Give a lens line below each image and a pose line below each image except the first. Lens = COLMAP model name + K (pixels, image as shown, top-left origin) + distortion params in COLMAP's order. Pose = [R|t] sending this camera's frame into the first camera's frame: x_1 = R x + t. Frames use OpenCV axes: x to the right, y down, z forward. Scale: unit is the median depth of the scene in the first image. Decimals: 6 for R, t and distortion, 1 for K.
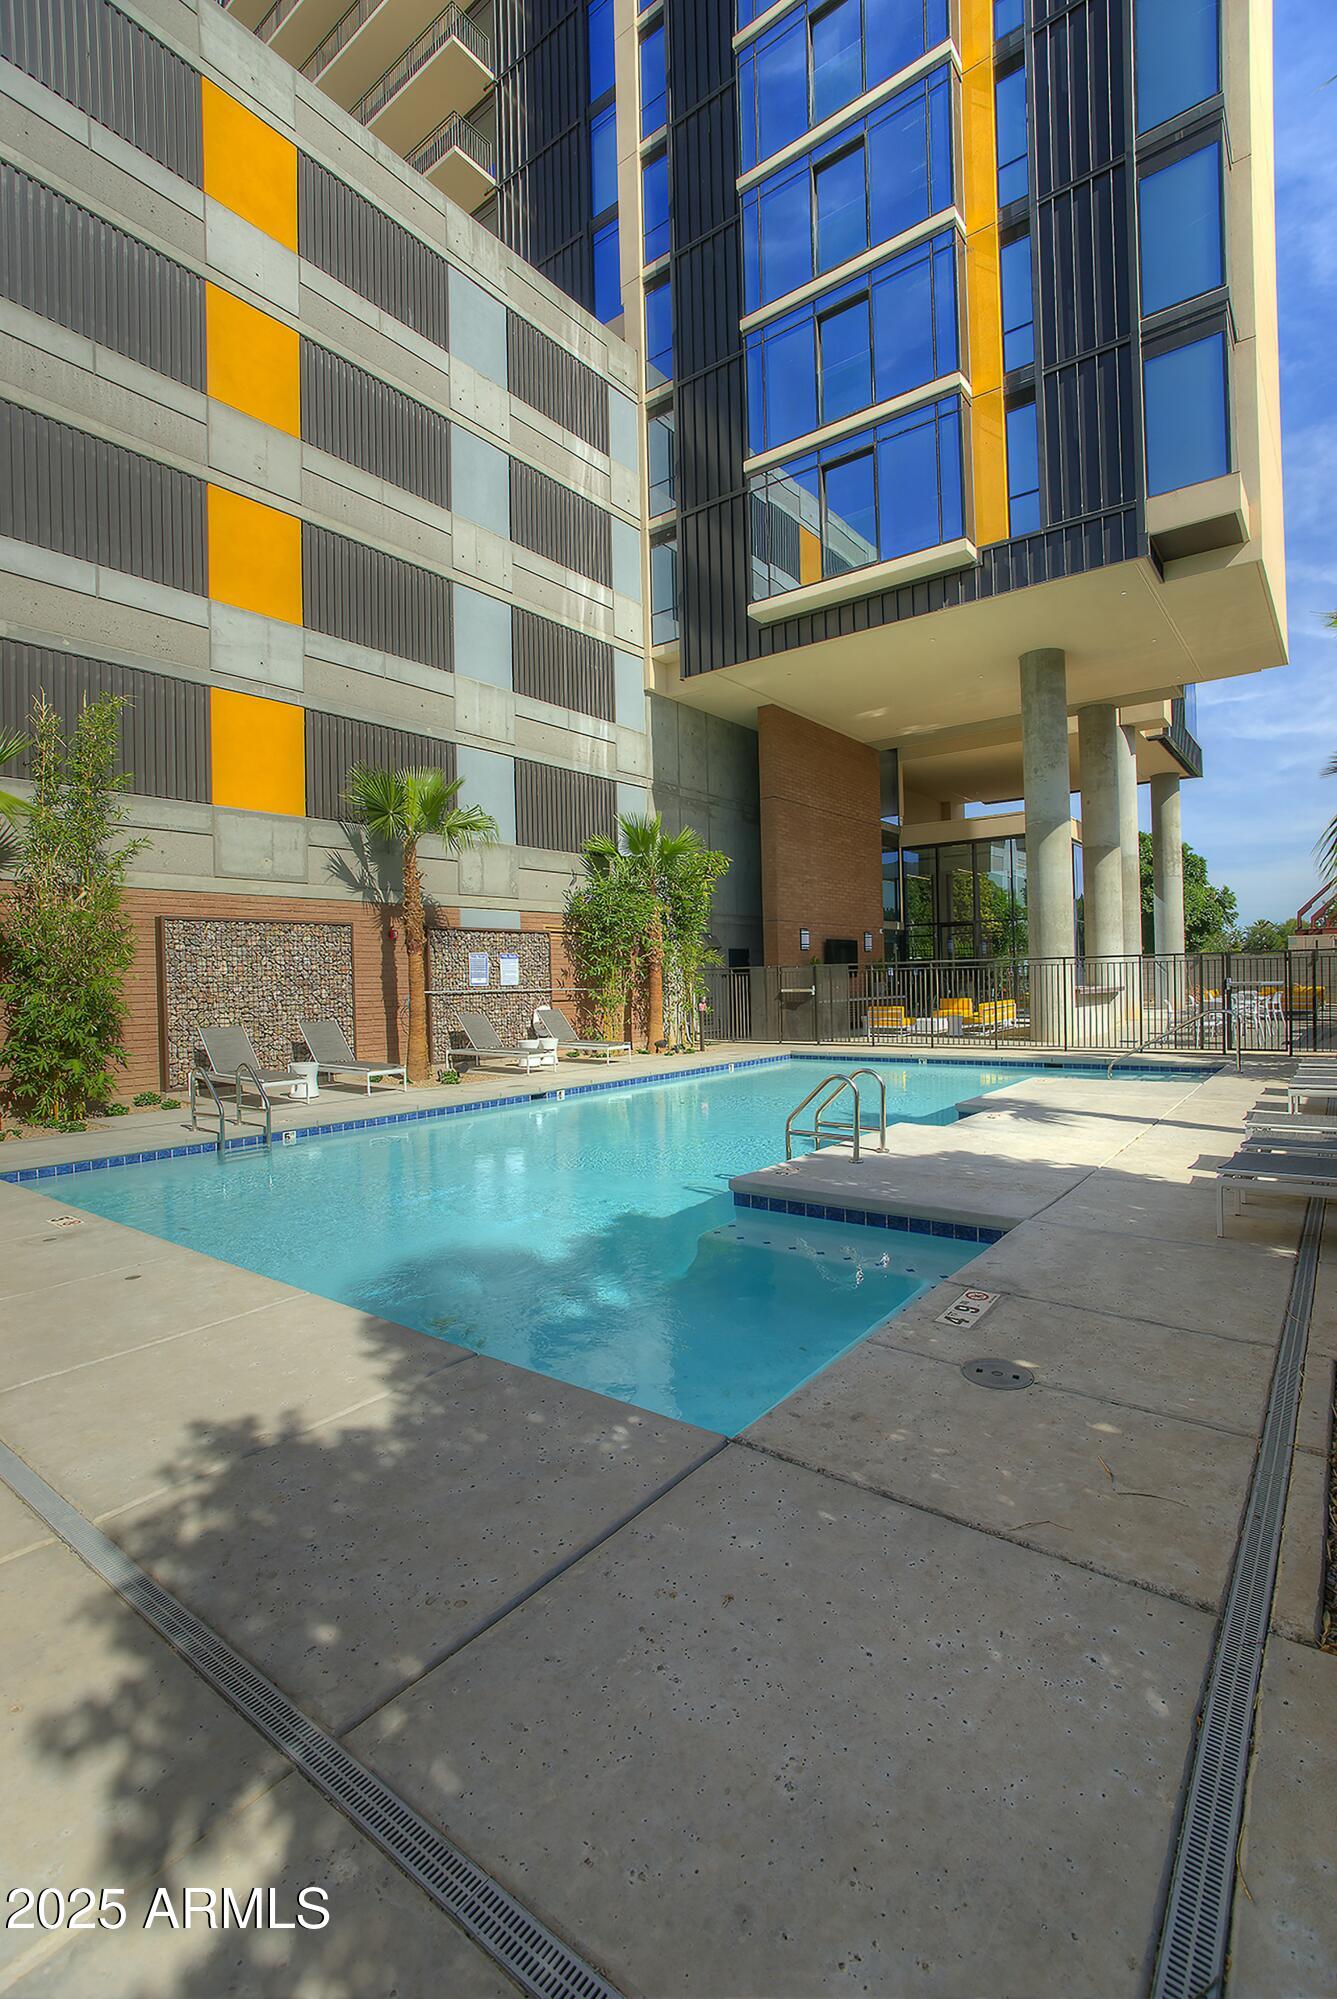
lens RADIAL K [[921.2, 0, 668.5], [0, 921.2, 999.5], [0, 0, 1]] dist [-0.057290, 0.023583]
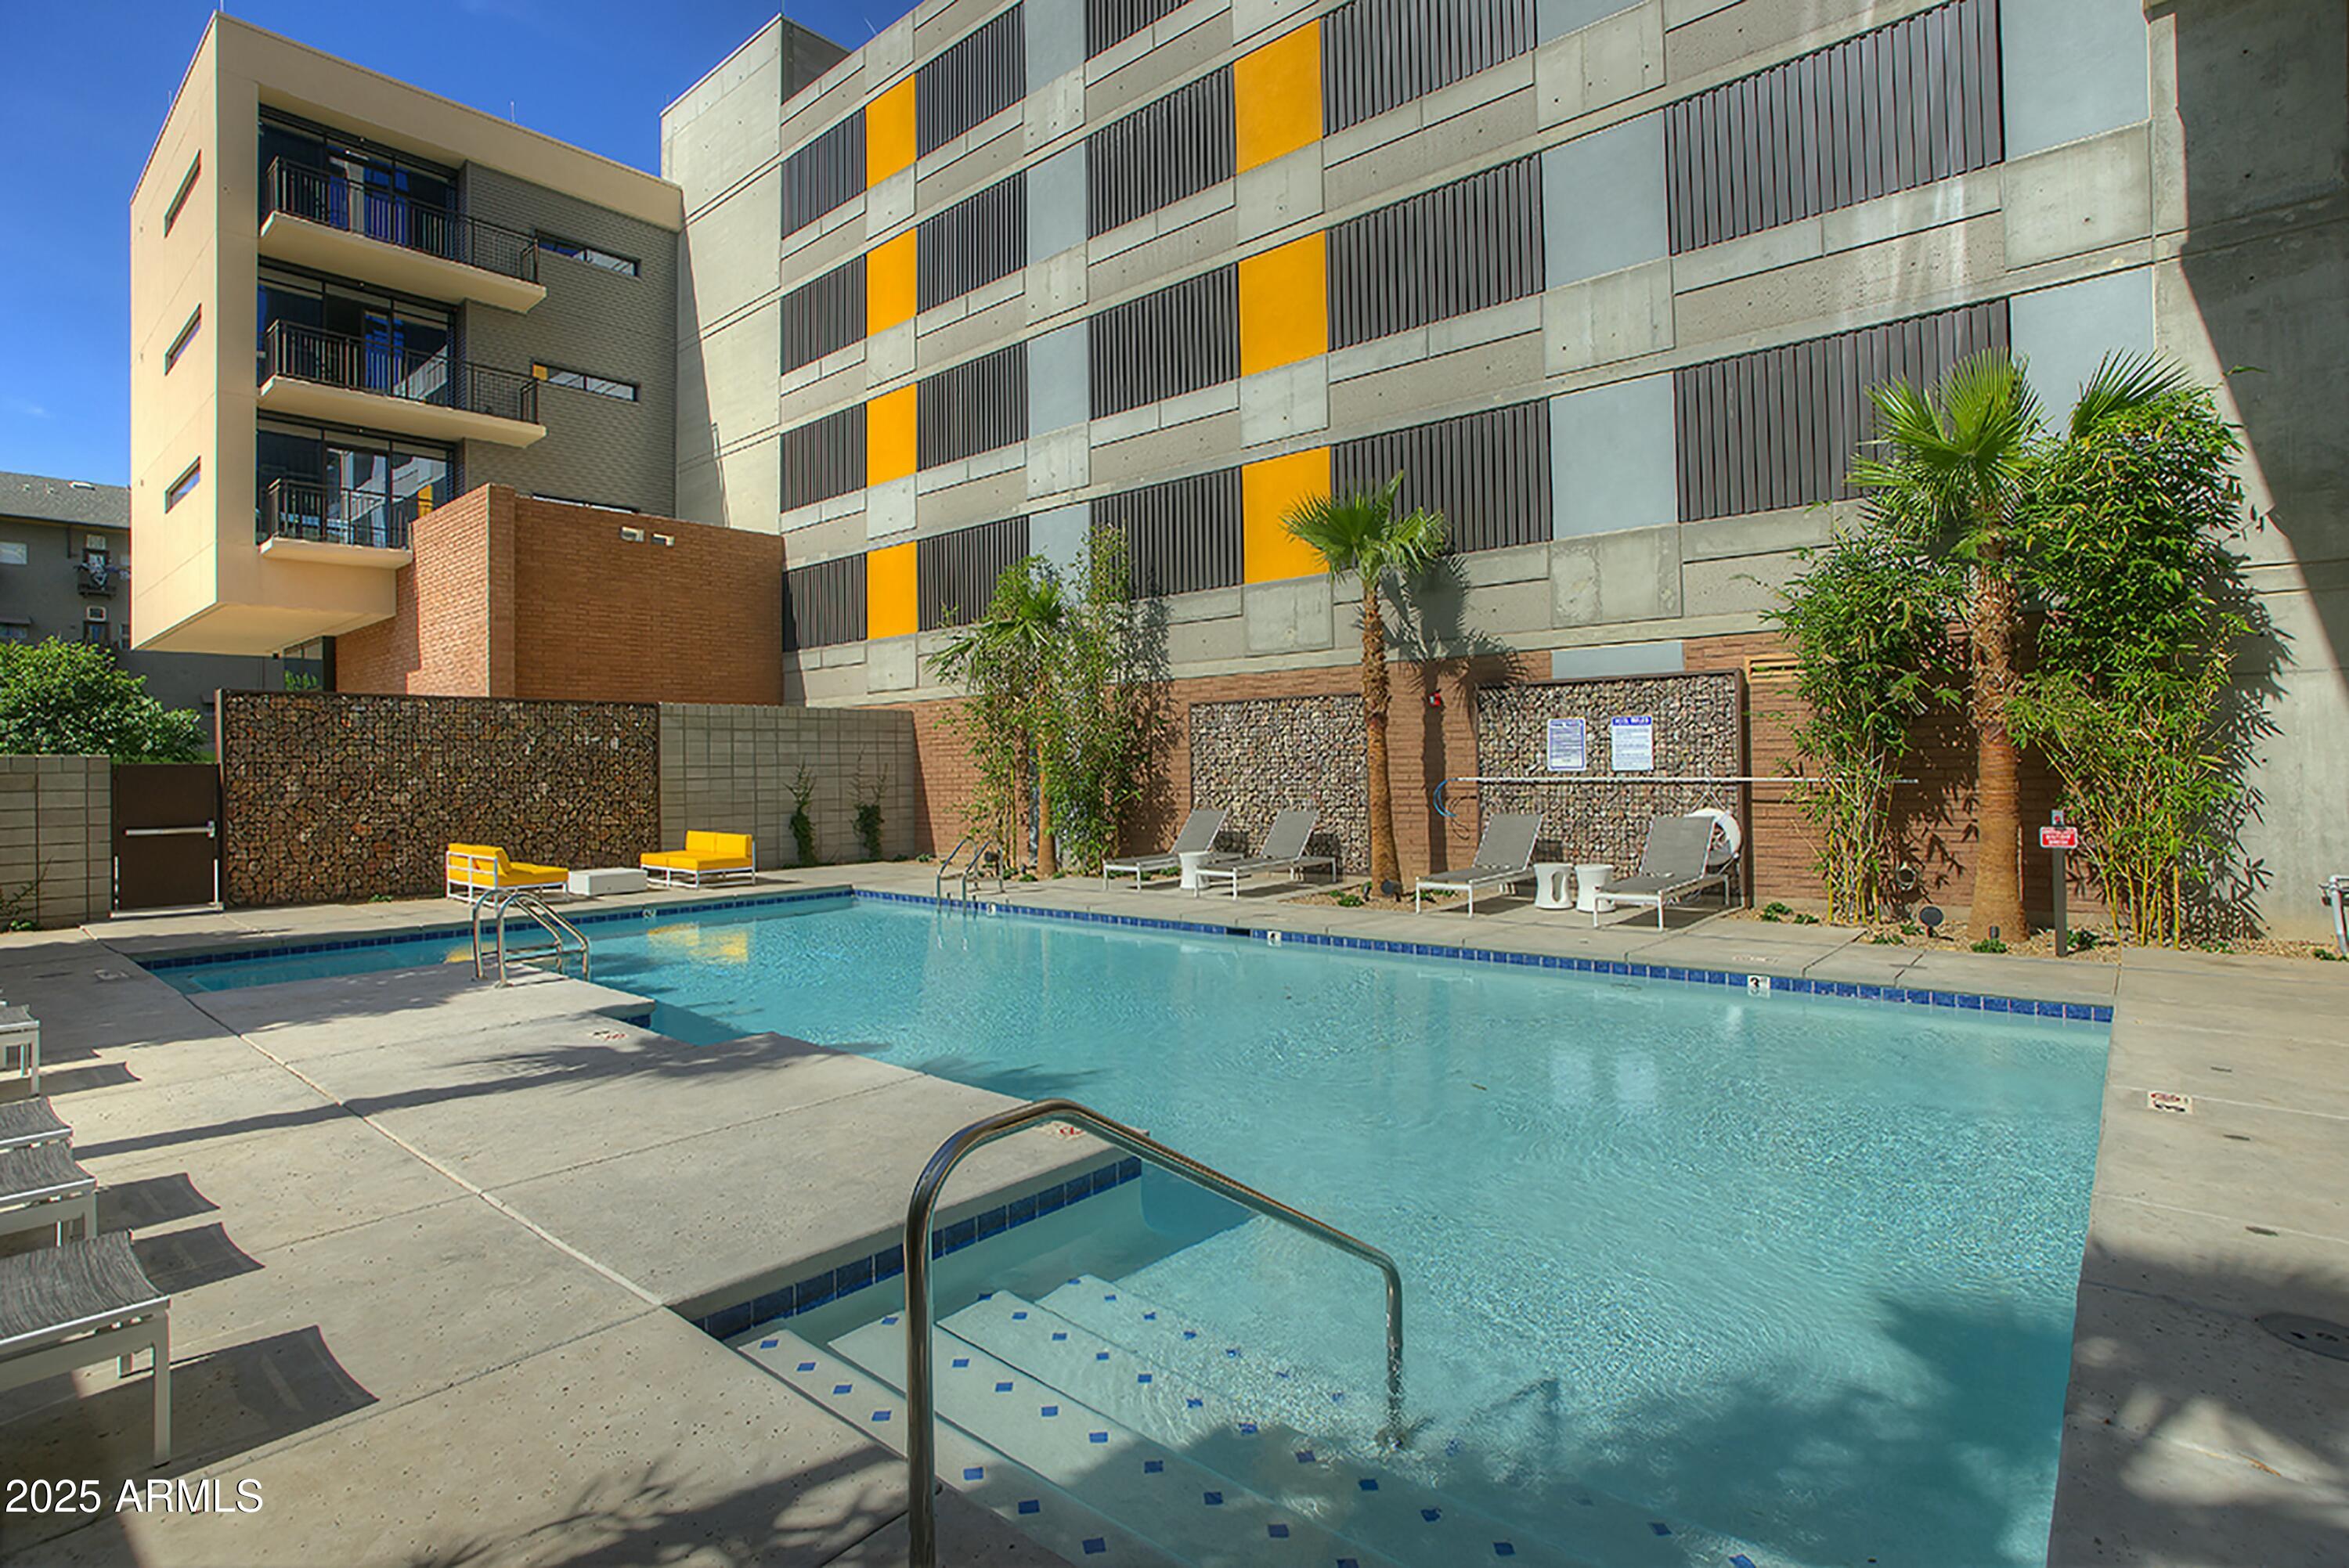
lens RADIAL K [[1133.0, 0, 1177.5], [0, 1133.0, 772.2], [0, 0, 1]] dist [-0.060645, 0.023667]
pose [[-0.046185, 0.027895, -0.998543, 0.585090], [-0.003999, 0.999597, 0.028109, -0.035034], [0.998925, 0.005292, -0.046055, 0.779584]]
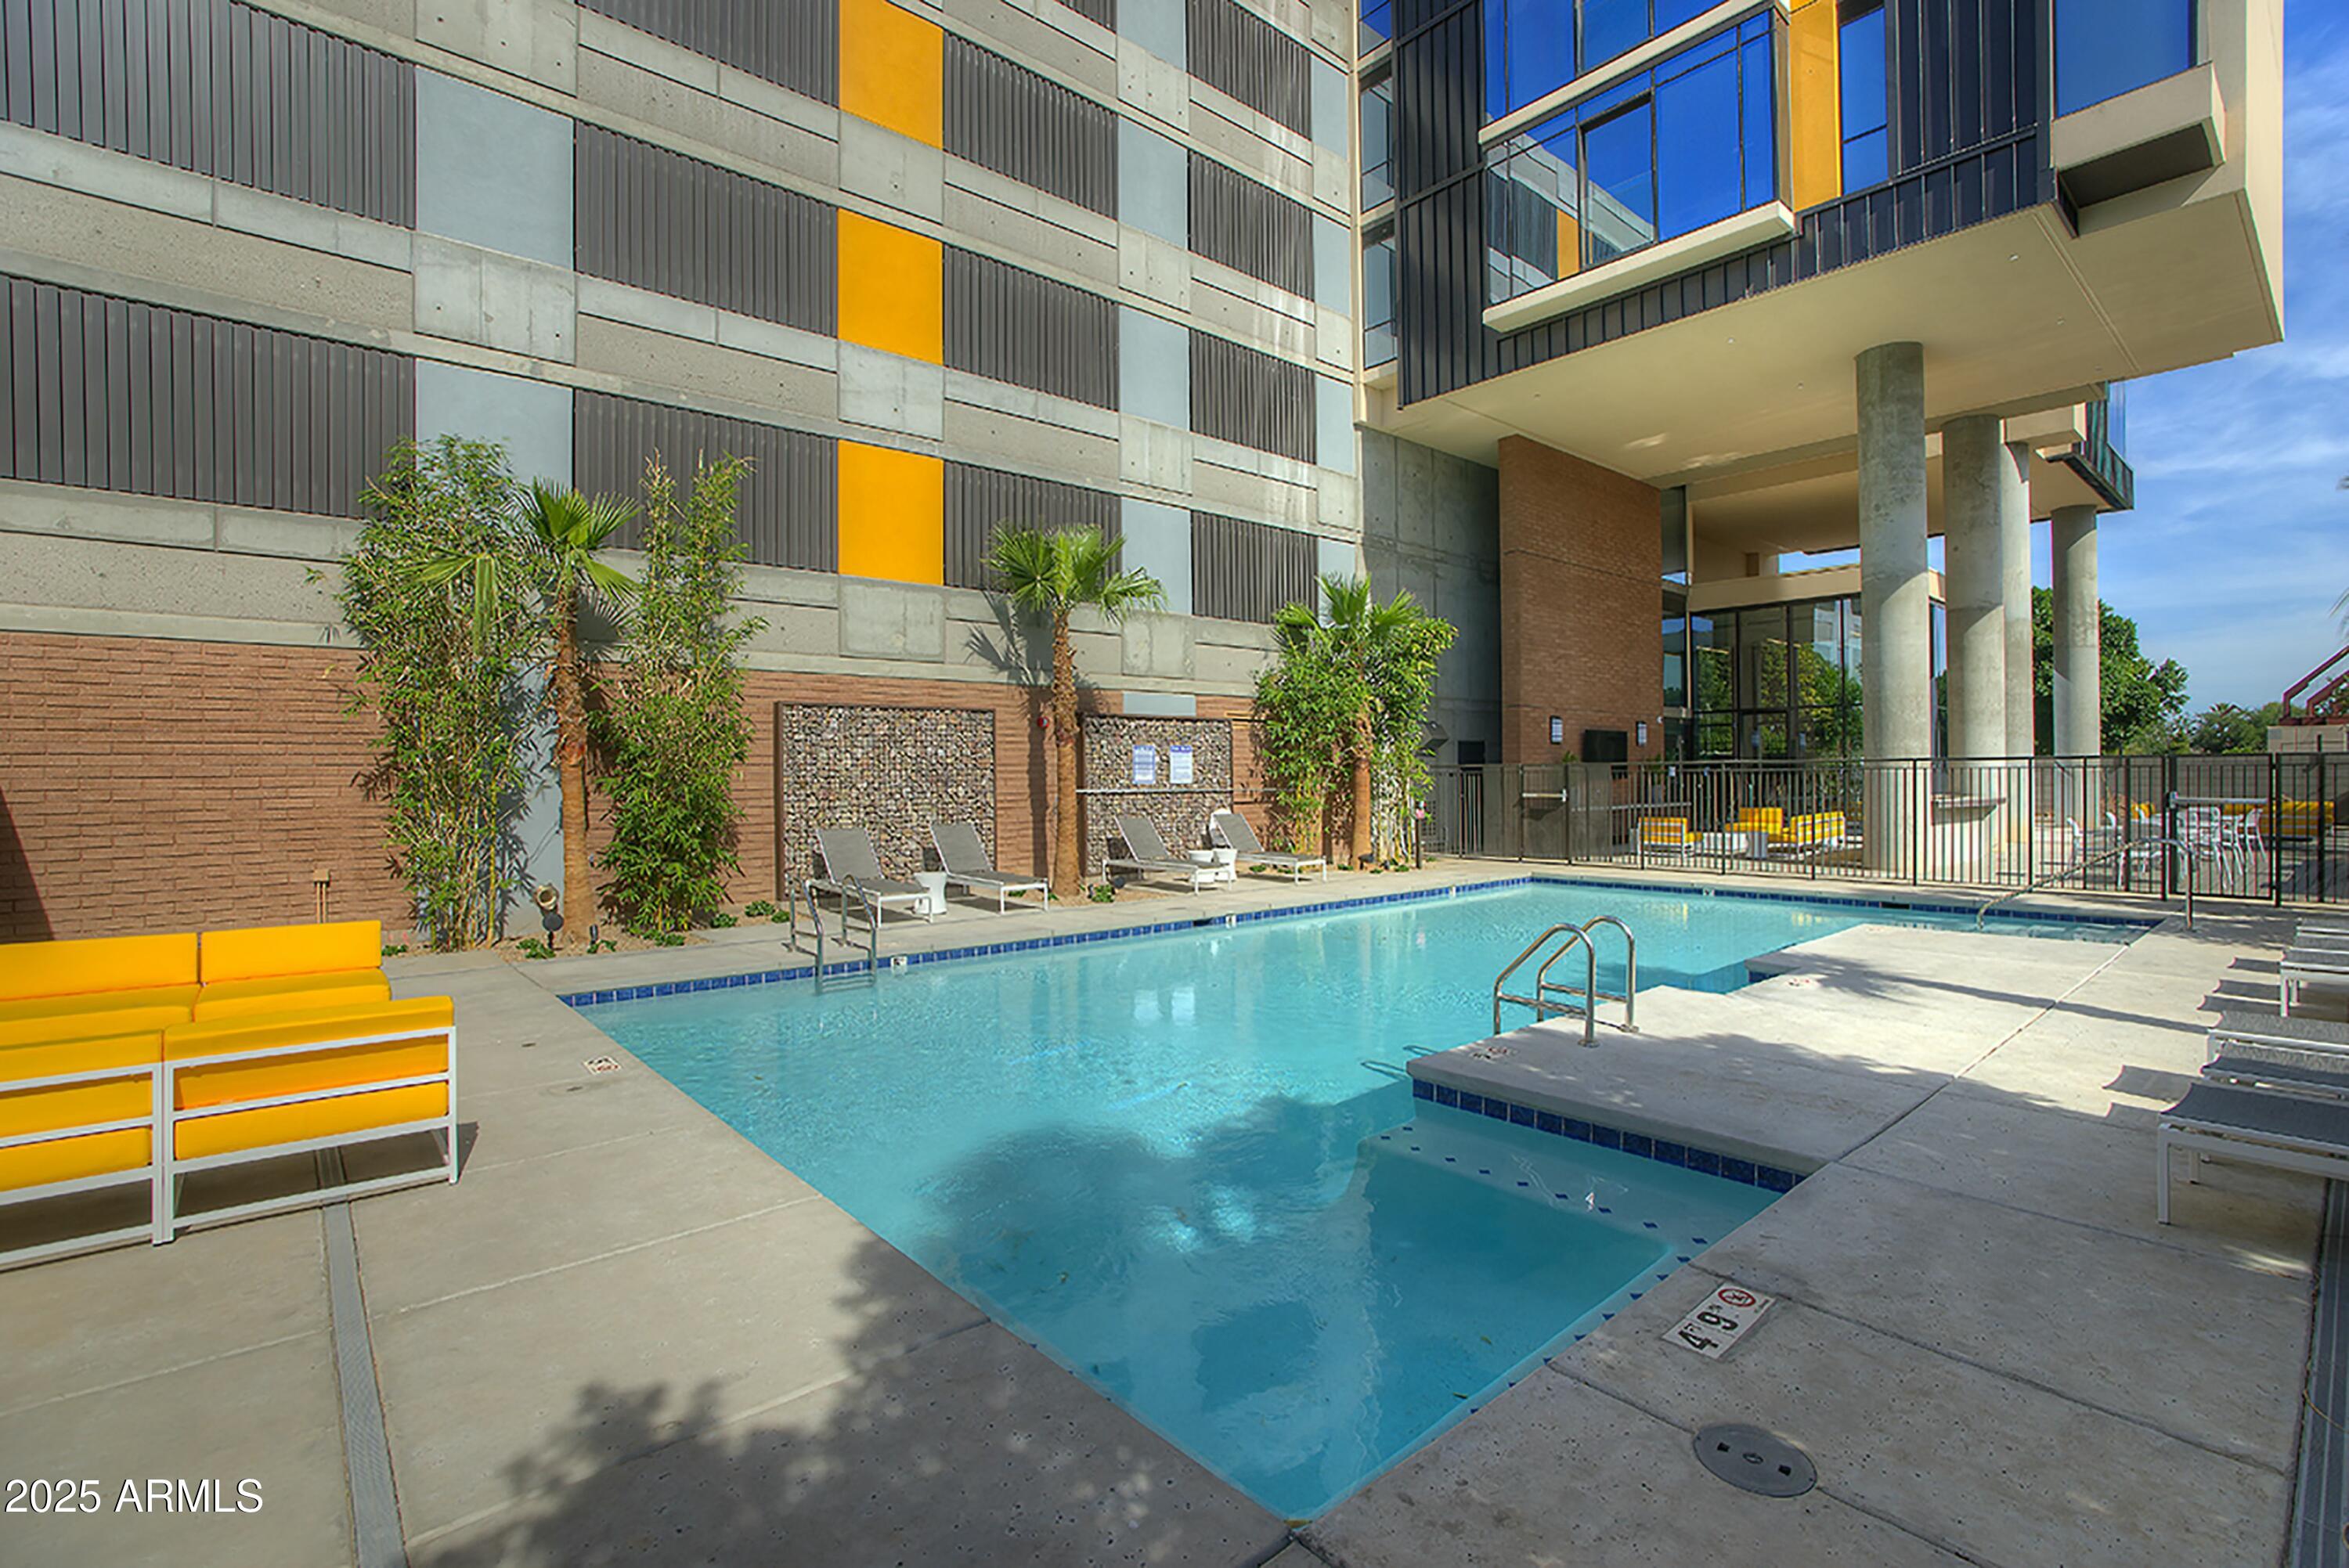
lens RADIAL K [[1082.4, 0, 1176.9], [0, 1082.4, 788.9], [0, 0, 1]] dist [-0.057290, 0.023583]
pose [[0.979331, 0.017674, -0.201492, 0.022015], [-0.018739, 0.999819, -0.003380, -0.007843], [0.201395, 0.007086, 0.979484, 0.040882]]
